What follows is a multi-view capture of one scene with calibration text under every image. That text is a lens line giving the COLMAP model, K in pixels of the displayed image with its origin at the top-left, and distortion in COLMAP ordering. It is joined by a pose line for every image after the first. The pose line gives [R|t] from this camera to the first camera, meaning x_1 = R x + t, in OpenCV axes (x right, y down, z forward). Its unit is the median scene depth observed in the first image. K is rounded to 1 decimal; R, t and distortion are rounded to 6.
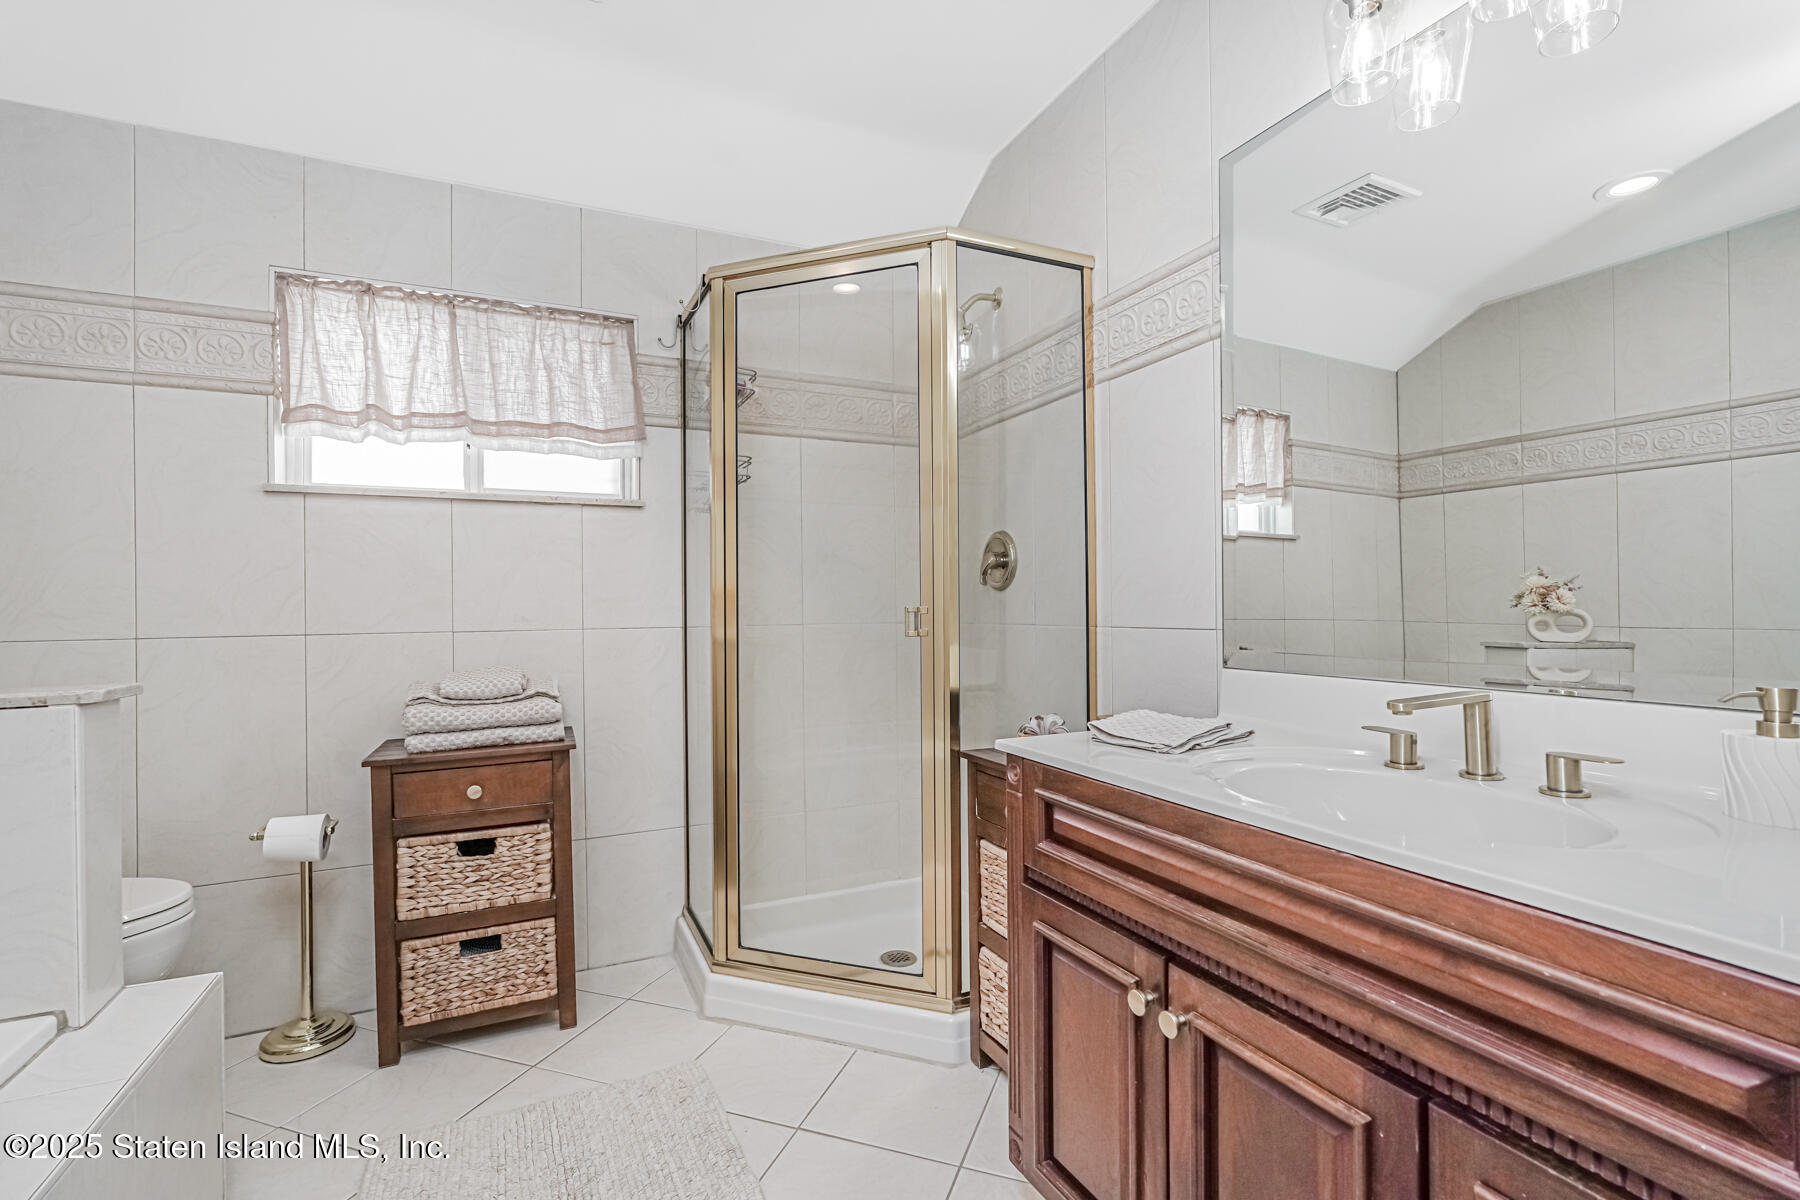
lens RADIAL K [[818.4, 0, 901.4], [0, 818.4, 605.2], [0, 0, 1]] dist [-0.016117, 0.009152]
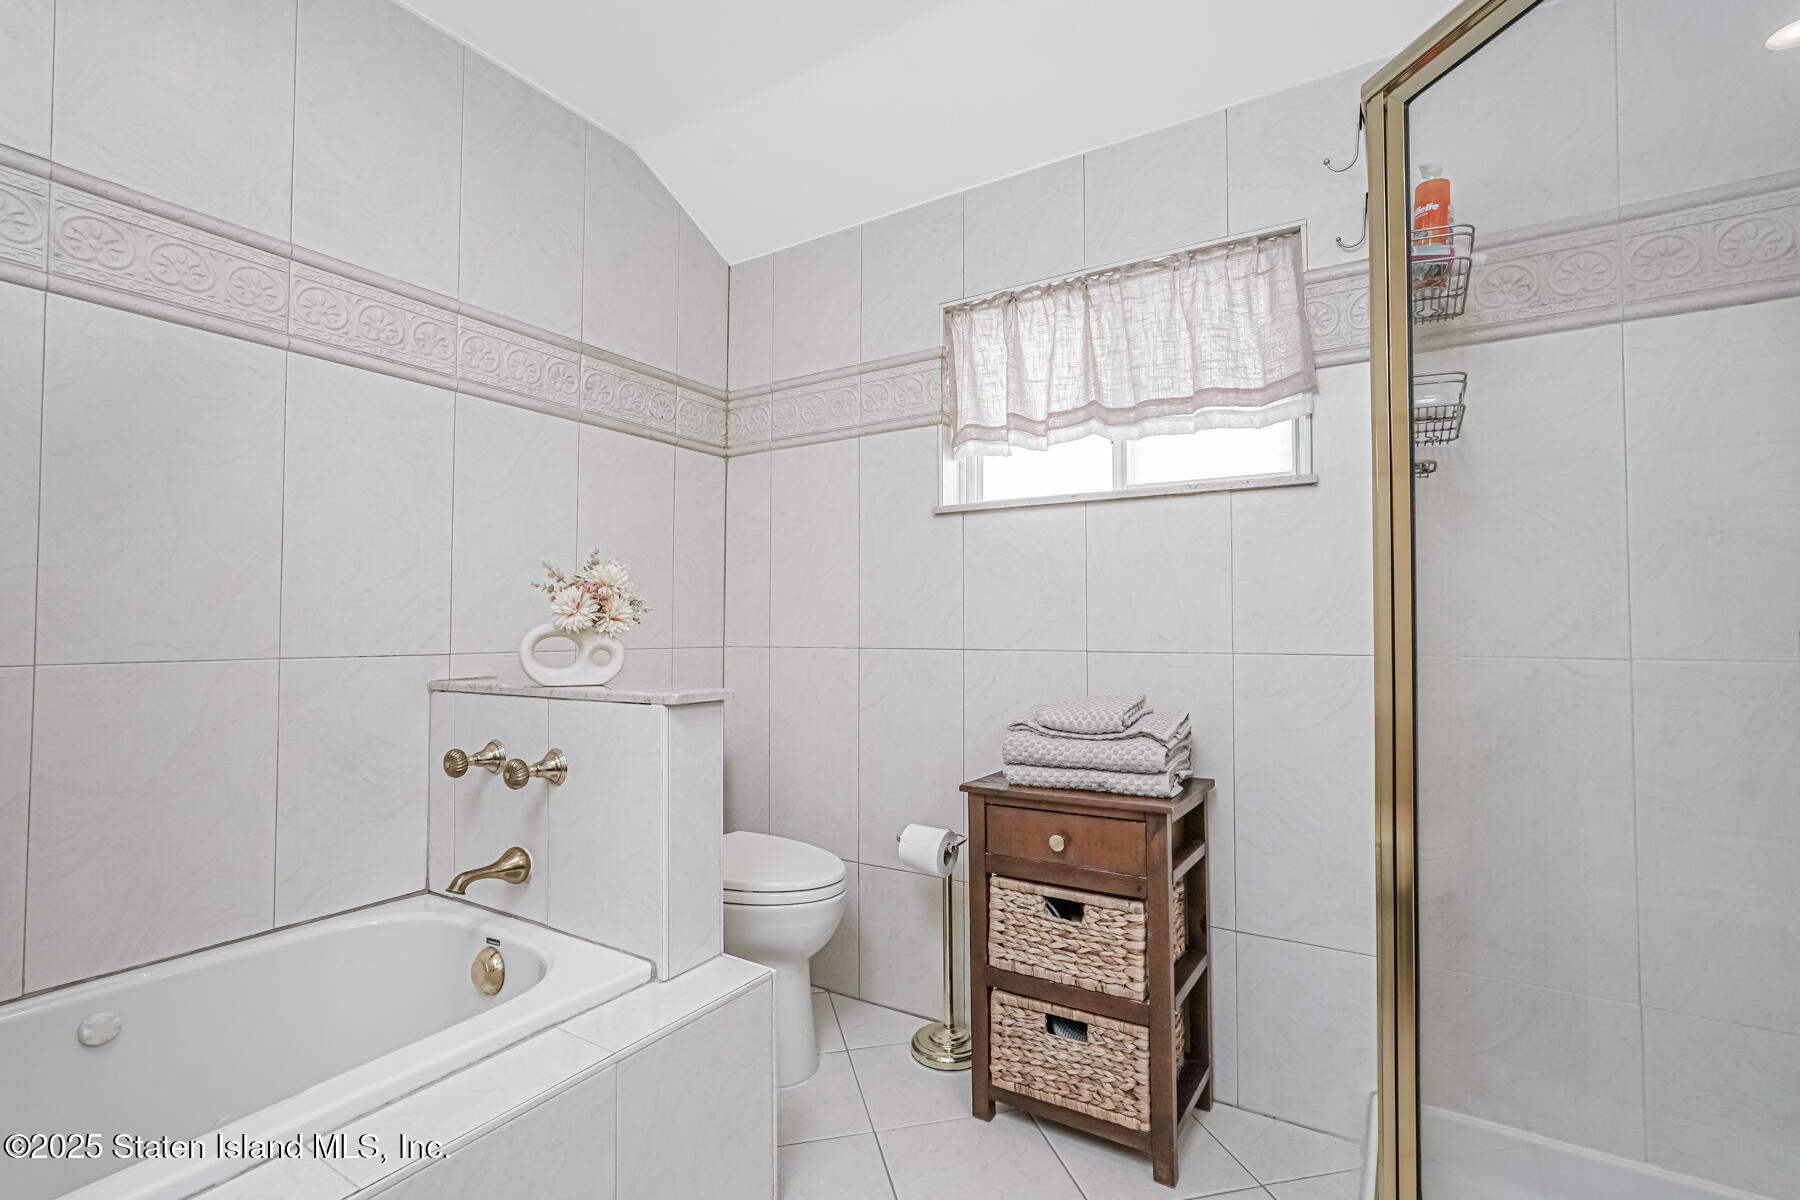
lens RADIAL K [[818.4, 0, 896.1], [0, 818.4, 603.0], [0, 0, 1]] dist [-0.016117, 0.009152]
pose [[0.538210, -0.012980, -0.842711, 0.099005], [-0.003723, 0.999835, -0.017778, -0.003398], [0.842802, 0.012706, 0.538073, 0.383793]]
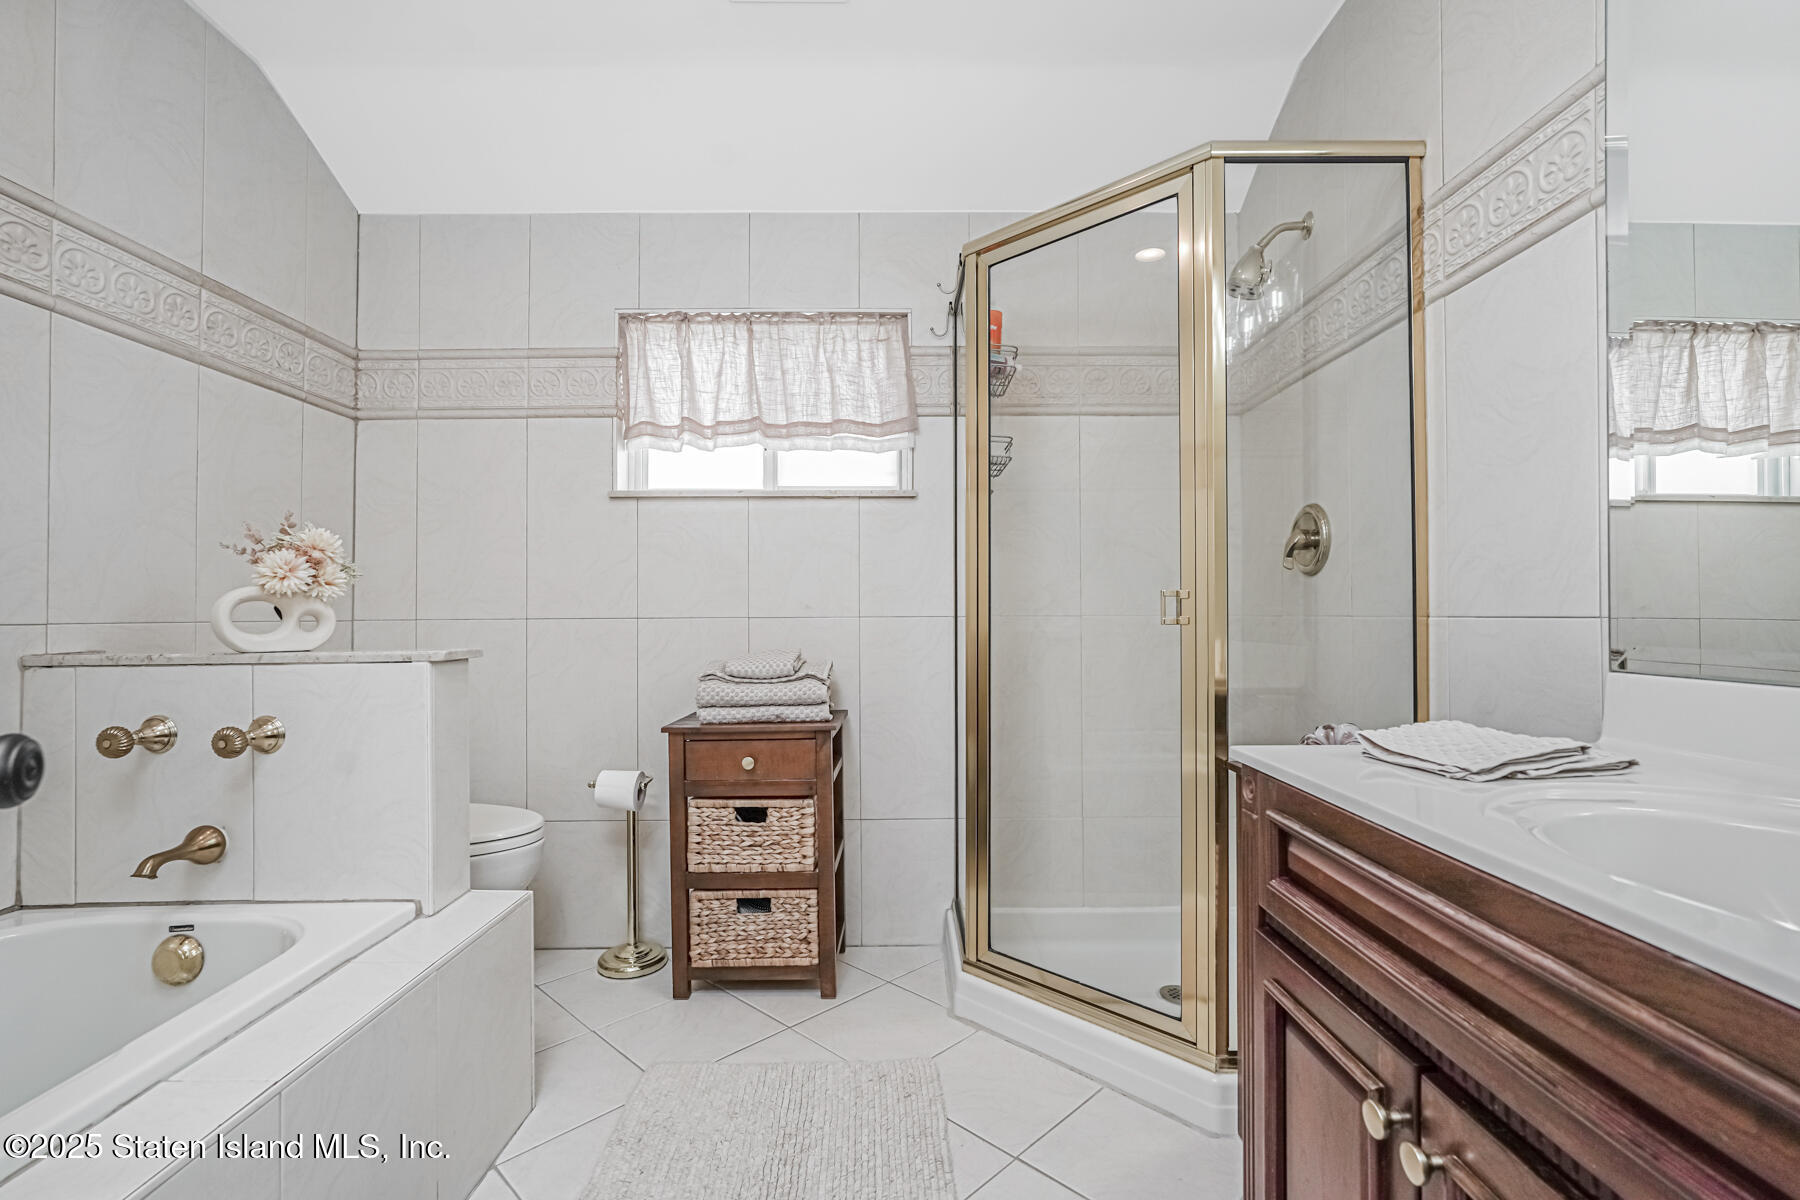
lens RADIAL K [[818.4, 0, 901.7], [0, 818.4, 604.7], [0, 0, 1]] dist [-0.016117, 0.009152]
pose [[0.907517, 0.002574, -0.420006, 0.113388], [-0.004670, 0.999981, -0.003963, 0.020792], [0.419988, 0.005558, 0.907512, 0.092250]]
